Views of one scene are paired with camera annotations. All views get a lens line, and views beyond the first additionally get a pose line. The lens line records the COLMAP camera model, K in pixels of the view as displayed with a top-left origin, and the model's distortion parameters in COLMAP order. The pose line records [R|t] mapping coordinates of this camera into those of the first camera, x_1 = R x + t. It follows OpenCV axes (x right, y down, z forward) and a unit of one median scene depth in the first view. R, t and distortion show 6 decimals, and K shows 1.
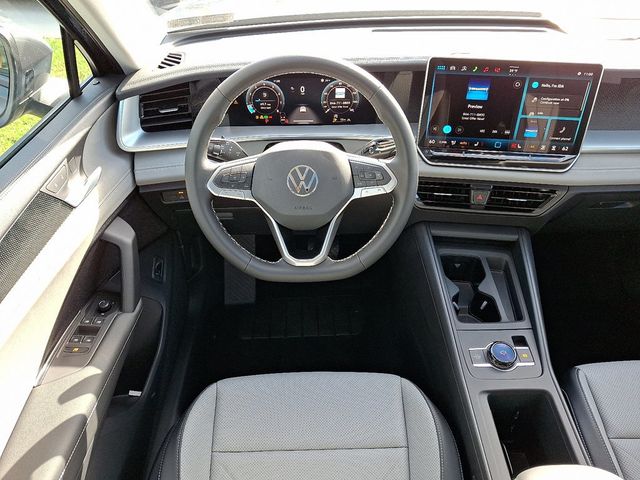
lens RADIAL K [[456.9, 0, 320.0], [0, 456.9, 240.0], [0, 0, 1]] dist [0.050316, -0.000535]
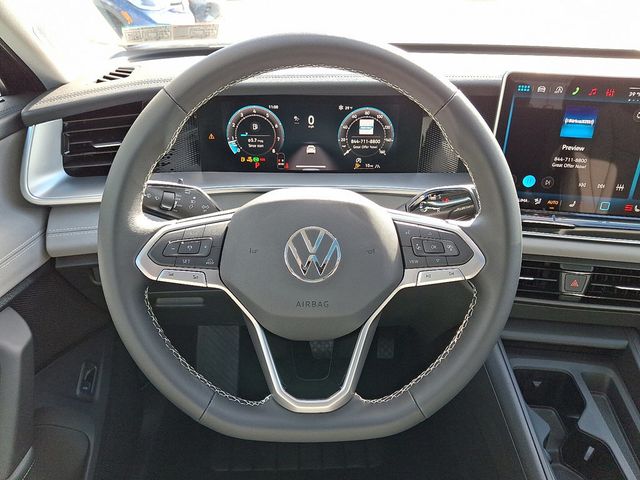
lens RADIAL K [[459.9, 0, 320.0], [0, 459.9, 240.0], [0, 0, 1]] dist [-0.005491, -0.001989]
pose [[0.999812, 0.018473, 0.005936, -0.026775], [-0.017344, 0.988015, -0.153382, -0.051285], [-0.008698, 0.153250, 0.988149, 0.370347]]
